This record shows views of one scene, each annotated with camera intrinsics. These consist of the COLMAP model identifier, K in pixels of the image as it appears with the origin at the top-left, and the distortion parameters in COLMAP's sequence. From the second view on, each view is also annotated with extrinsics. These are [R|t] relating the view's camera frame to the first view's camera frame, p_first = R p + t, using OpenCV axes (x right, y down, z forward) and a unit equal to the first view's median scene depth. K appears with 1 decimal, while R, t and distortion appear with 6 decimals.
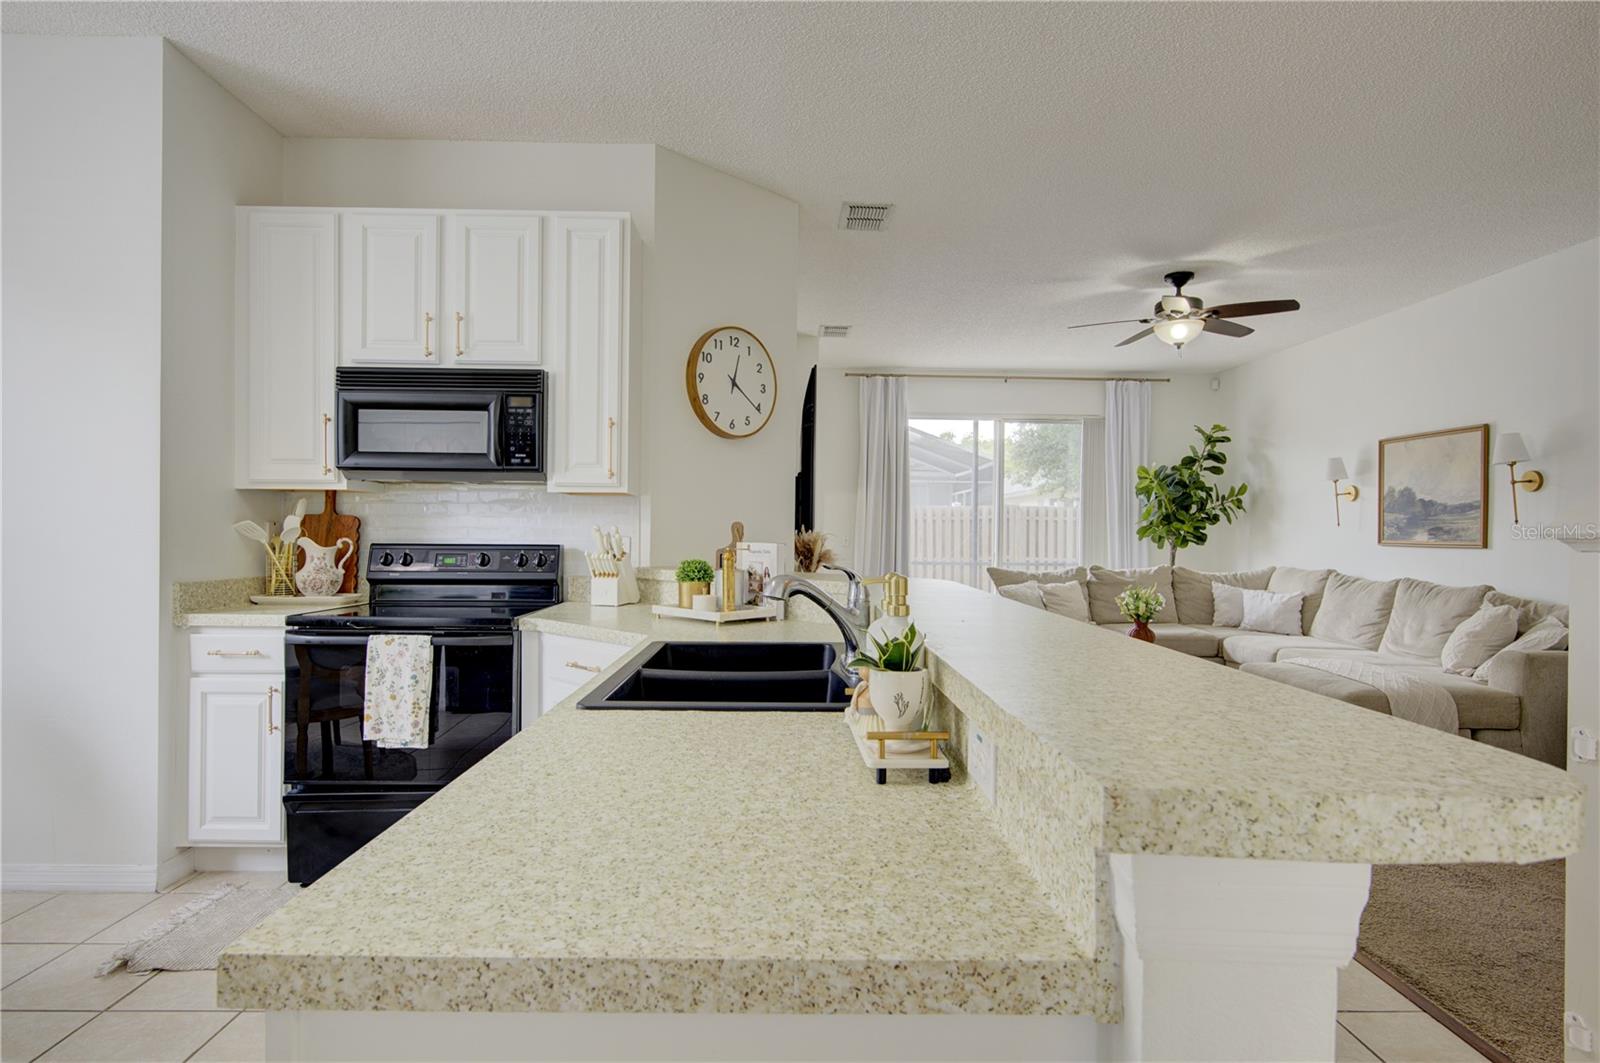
lens RADIAL K [[834.7, 0, 793.9], [0, 834.7, 537.6], [0, 0, 1]] dist [0.011751, -0.012928]
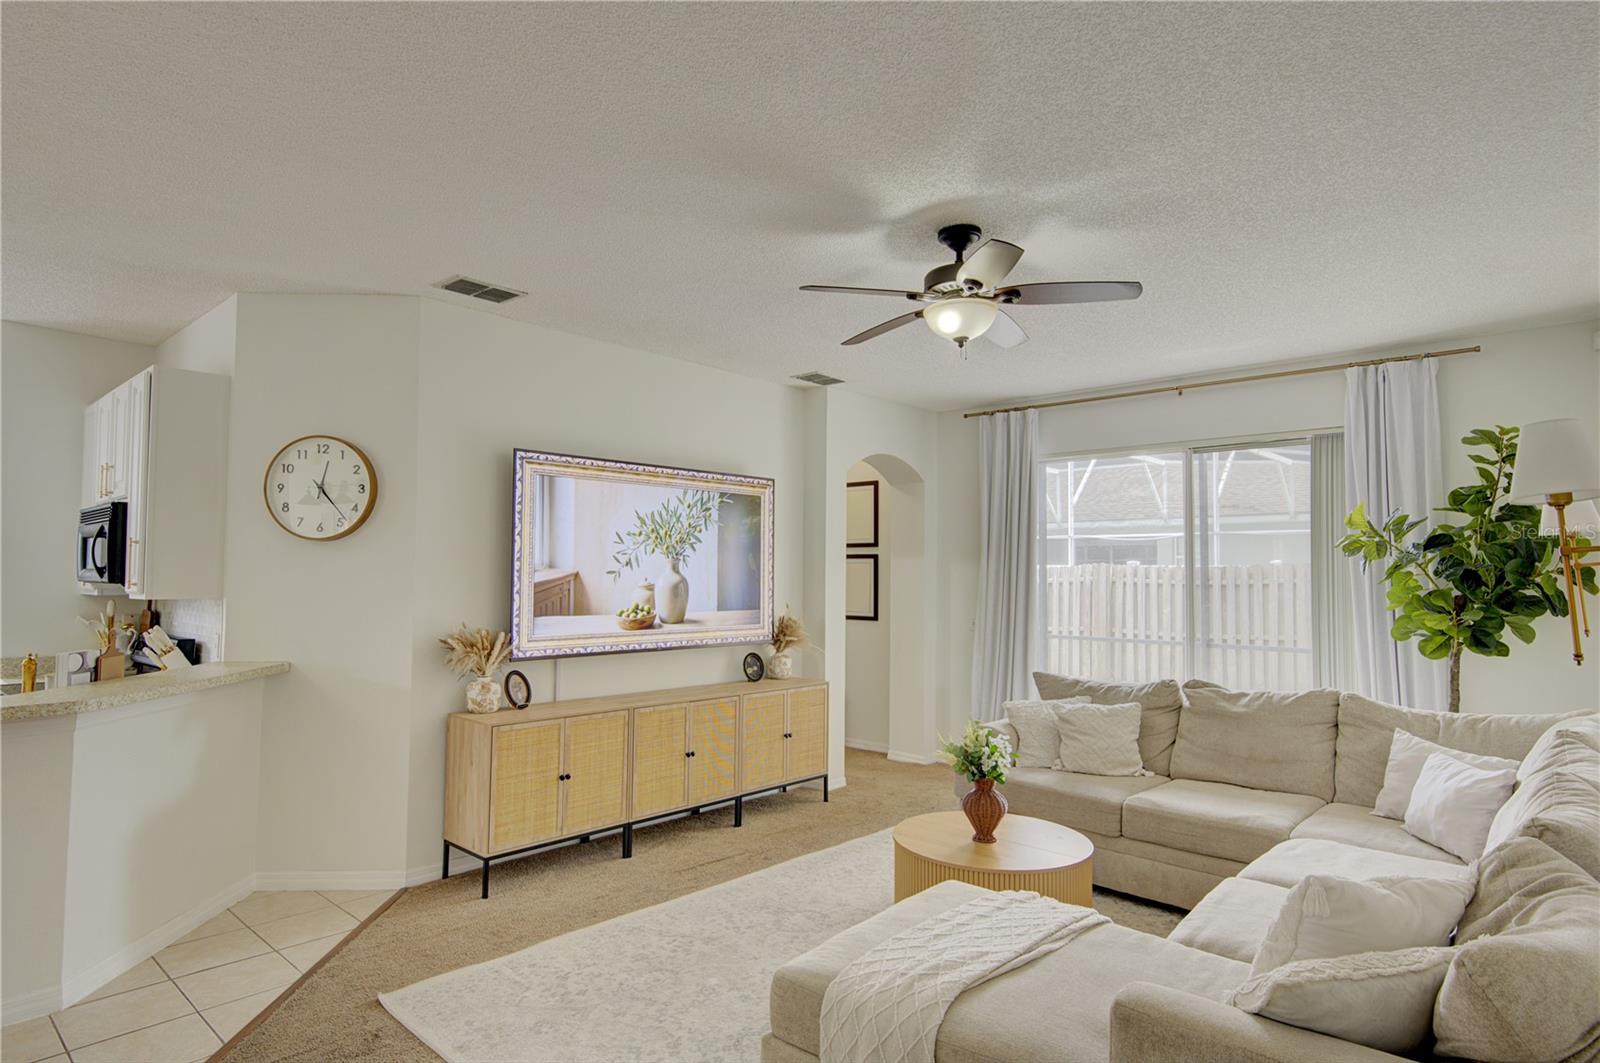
lens RADIAL K [[872.6, 0, 794.1], [0, 872.6, 541.3], [0, 0, 1]] dist [-0.002074, -0.000912]
pose [[0.728332, -0.033295, -0.684416, 0.810521], [-0.004930, 0.998538, -0.053822, -0.045384], [0.685207, 0.042574, 0.727103, 0.447278]]
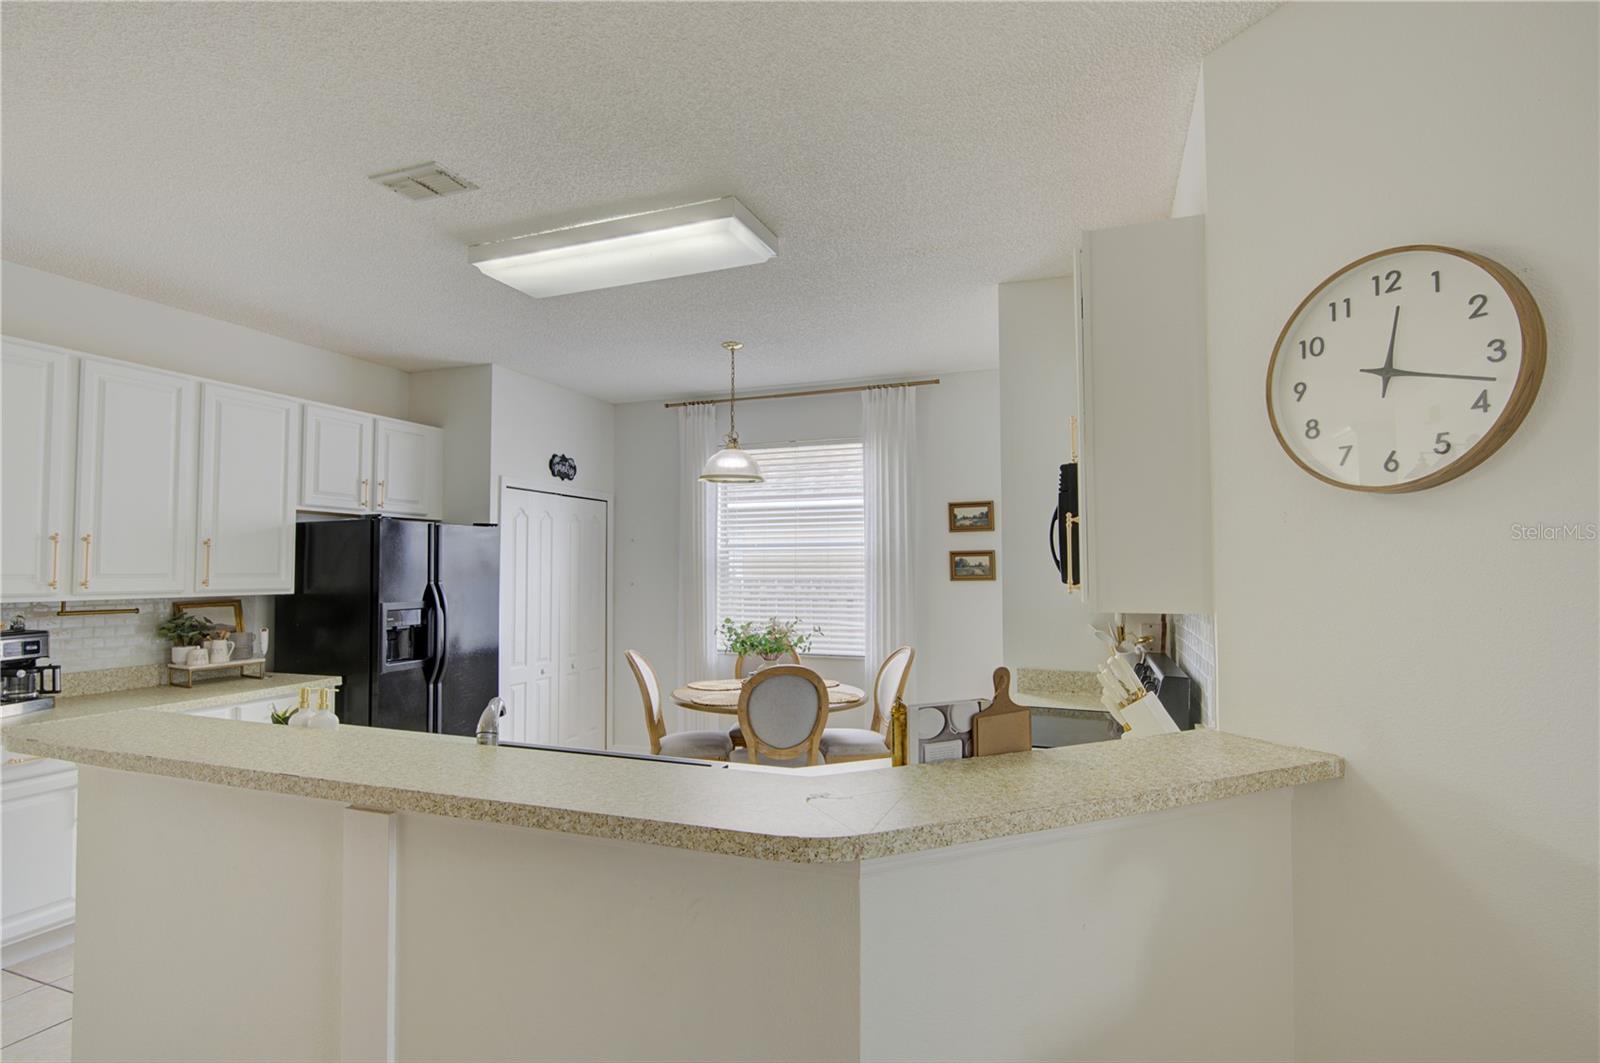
lens RADIAL K [[794.3, 0, 795.4], [0, 794.3, 536.2], [0, 0, 1]] dist [0.001276, -0.007418]
pose [[-0.372678, -0.048816, -0.926676, 0.328855], [-0.010138, 0.998770, -0.048536, -0.051187], [0.927905, -0.008694, -0.372715, 0.626881]]
